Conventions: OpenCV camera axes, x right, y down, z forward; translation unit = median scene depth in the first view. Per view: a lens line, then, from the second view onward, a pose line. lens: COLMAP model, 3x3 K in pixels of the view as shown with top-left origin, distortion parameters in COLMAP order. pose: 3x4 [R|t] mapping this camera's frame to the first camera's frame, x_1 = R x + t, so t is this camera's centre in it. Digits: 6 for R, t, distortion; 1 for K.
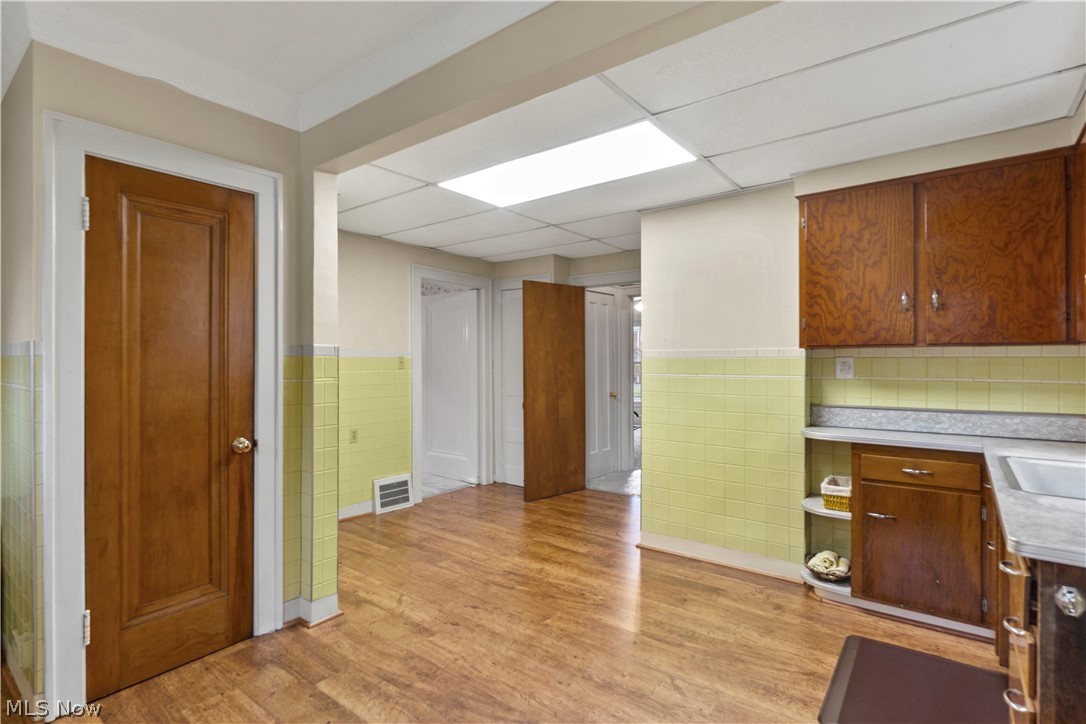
lens RADIAL K [[544.0, 0, 514.8], [0, 544.0, 361.7], [0, 0, 1]] dist [-0.000113, 0.000274]
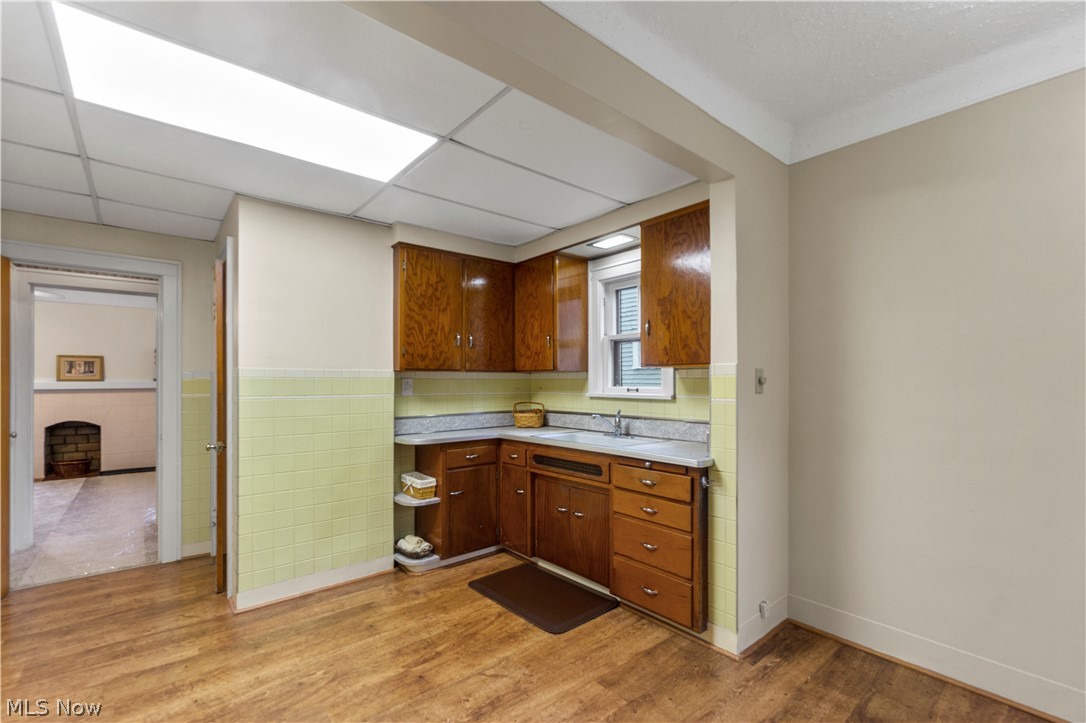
lens RADIAL K [[482.5, 0, 553.8], [0, 482.5, 378.5], [0, 0, 1]] dist [-0.002024, -0.000224]
pose [[0.183158, 0.005438, 0.983069, -0.463659], [-0.000242, 0.999985, -0.005487, -0.001996], [-0.983084, 0.000767, 0.183156, 0.499101]]
